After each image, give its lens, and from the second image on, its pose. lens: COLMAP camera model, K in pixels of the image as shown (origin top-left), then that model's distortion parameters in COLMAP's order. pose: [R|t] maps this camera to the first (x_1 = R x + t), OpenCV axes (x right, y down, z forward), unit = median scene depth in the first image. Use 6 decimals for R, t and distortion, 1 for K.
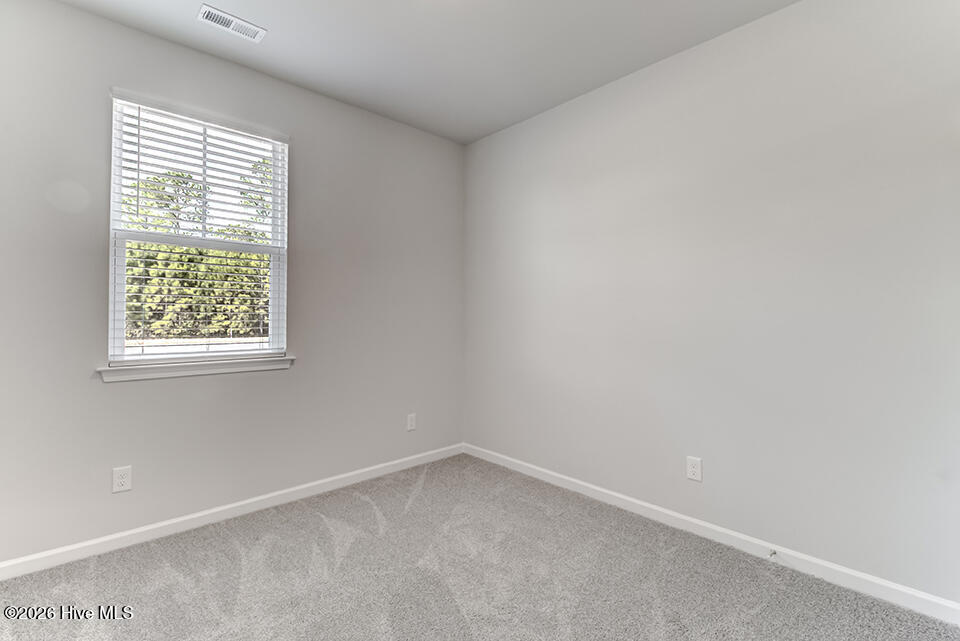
lens RADIAL K [[448.5, 0, 483.0], [0, 448.5, 304.1], [0, 0, 1]] dist [-0.000044, -0.000960]
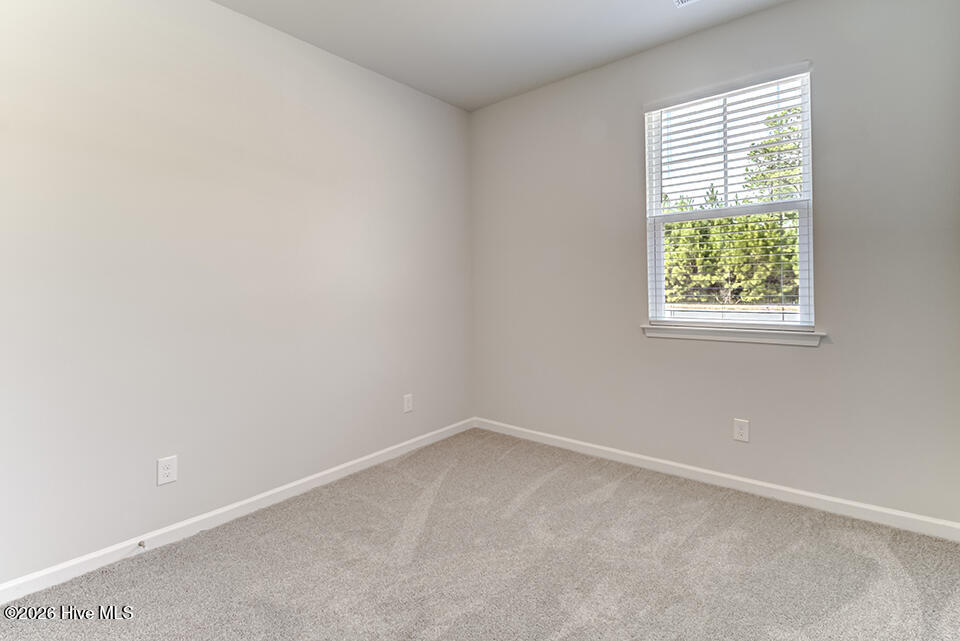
lens RADIAL K [[444.8, 0, 483.5], [0, 444.8, 295.1], [0, 0, 1]] dist [0.004132, 0.000411]
pose [[0.128359, 0.009421, -0.991683, 0.308381], [0.044848, 0.998877, 0.015294, 0.010666], [0.990713, -0.046439, 0.127792, 0.306532]]
